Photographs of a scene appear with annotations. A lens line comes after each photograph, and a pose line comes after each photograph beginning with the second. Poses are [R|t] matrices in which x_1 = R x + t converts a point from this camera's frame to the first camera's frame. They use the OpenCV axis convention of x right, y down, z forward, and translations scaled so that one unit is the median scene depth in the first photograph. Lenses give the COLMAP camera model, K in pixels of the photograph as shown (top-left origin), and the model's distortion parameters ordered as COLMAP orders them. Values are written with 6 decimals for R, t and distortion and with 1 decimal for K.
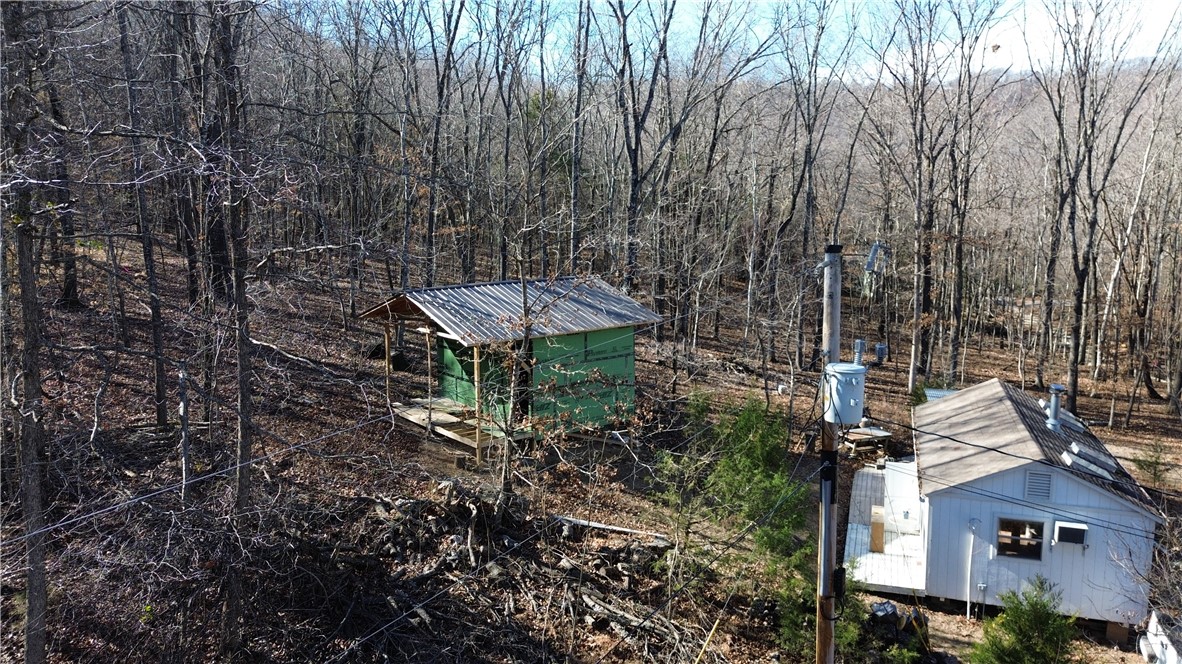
lens RADIAL K [[835.9, 0, 589.7], [0, 835.9, 333.5], [0, 0, 1]] dist [0.025411, -0.017454]
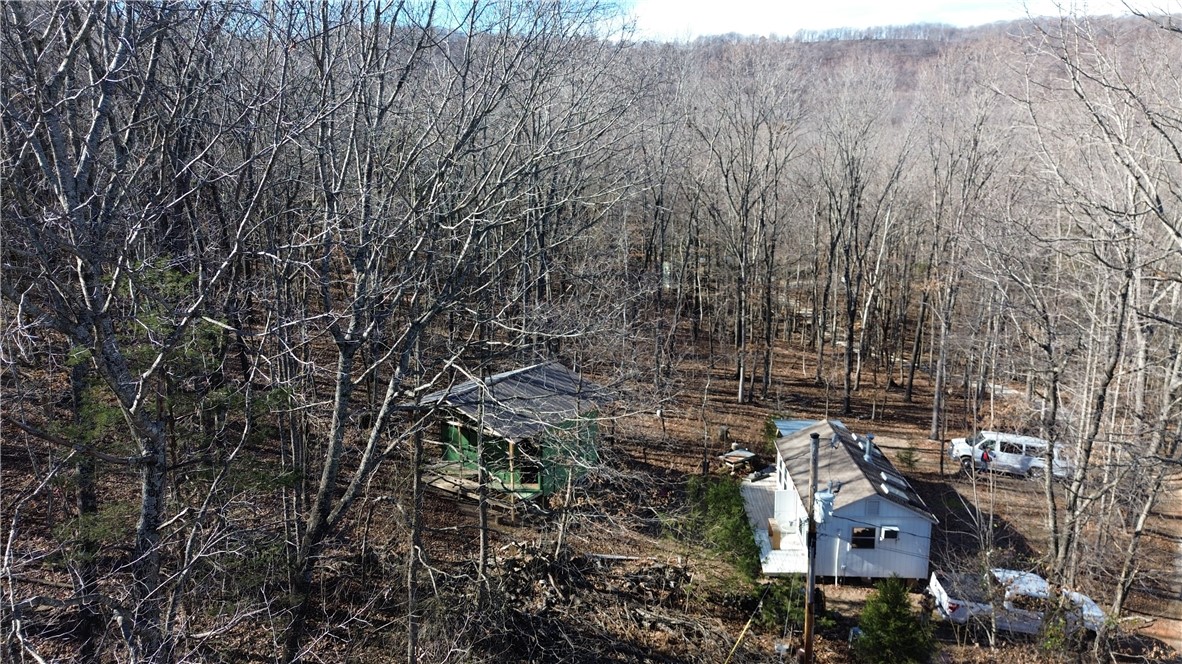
lens RADIAL K [[835.9, 0, 591.5], [0, 835.9, 329.9], [0, 0, 1]] dist [0.025411, -0.017454]
pose [[0.959210, -0.057310, 0.276826, -0.468853], [0.041548, 0.997181, 0.062479, -0.306813], [-0.279626, -0.048429, 0.958887, -0.471794]]
